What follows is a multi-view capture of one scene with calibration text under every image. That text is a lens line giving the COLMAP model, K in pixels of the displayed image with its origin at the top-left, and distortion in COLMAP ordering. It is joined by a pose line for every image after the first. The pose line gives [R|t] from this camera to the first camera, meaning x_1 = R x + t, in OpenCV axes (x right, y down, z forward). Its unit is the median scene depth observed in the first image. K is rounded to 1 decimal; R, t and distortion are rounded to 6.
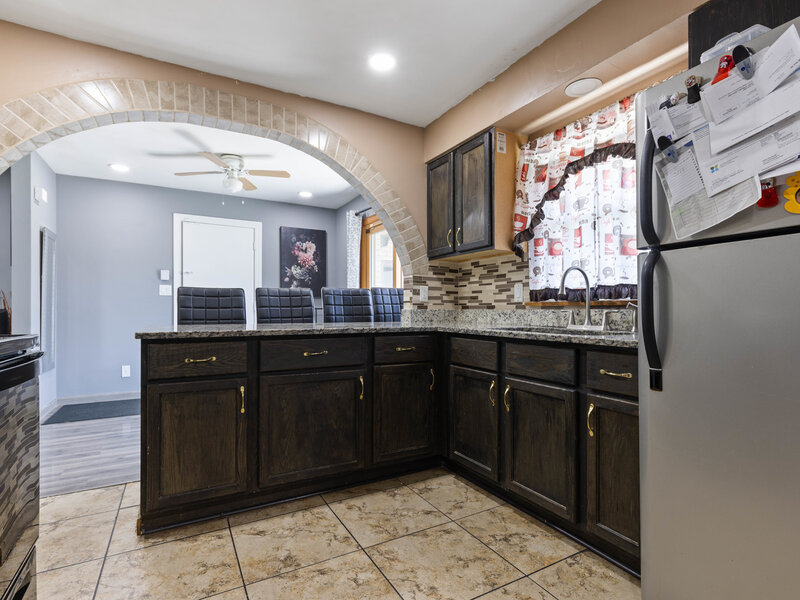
lens RADIAL K [[408.7, 0, 399.6], [0, 408.7, 308.1], [0, 0, 1]] dist [0.001331, 0.001250]
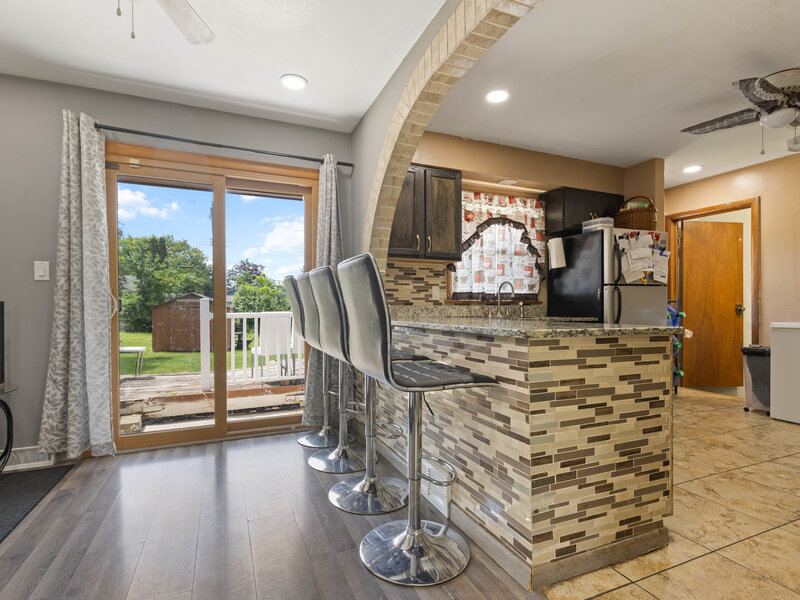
lens RADIAL K [[408.7, 0, 398.7], [0, 408.7, 307.6], [0, 0, 1]] dist [0.001331, 0.001250]
pose [[0.096634, -0.003547, 0.995314, -1.209638], [-0.002753, 0.999989, 0.003831, 0.005541], [-0.995316, -0.003111, 0.096623, 1.131075]]
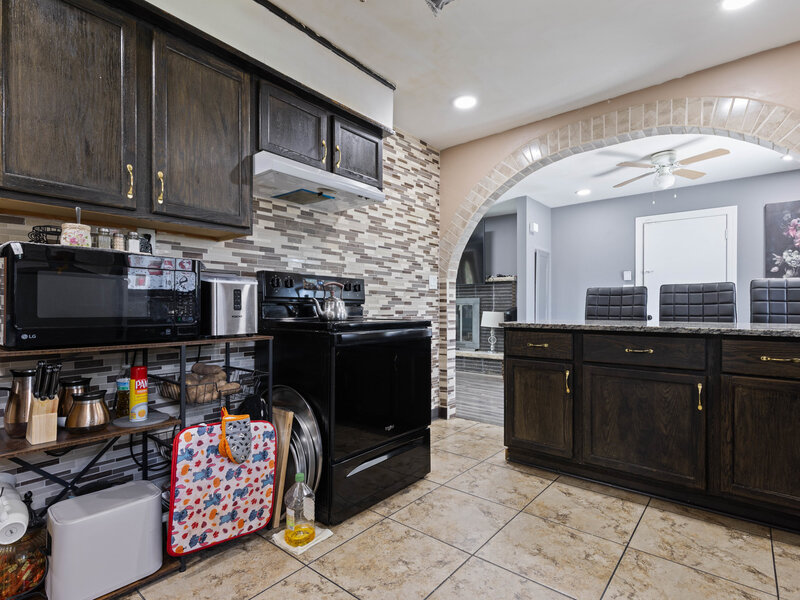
lens RADIAL K [[408.7, 0, 414.7], [0, 408.7, 304.2], [0, 0, 1]] dist [0.001331, 0.001250]
pose [[0.380901, -0.007069, -0.924589, 0.453131], [0.004945, 0.999972, -0.005608, -0.000587], [0.924602, -0.002436, 0.380926, 0.098630]]
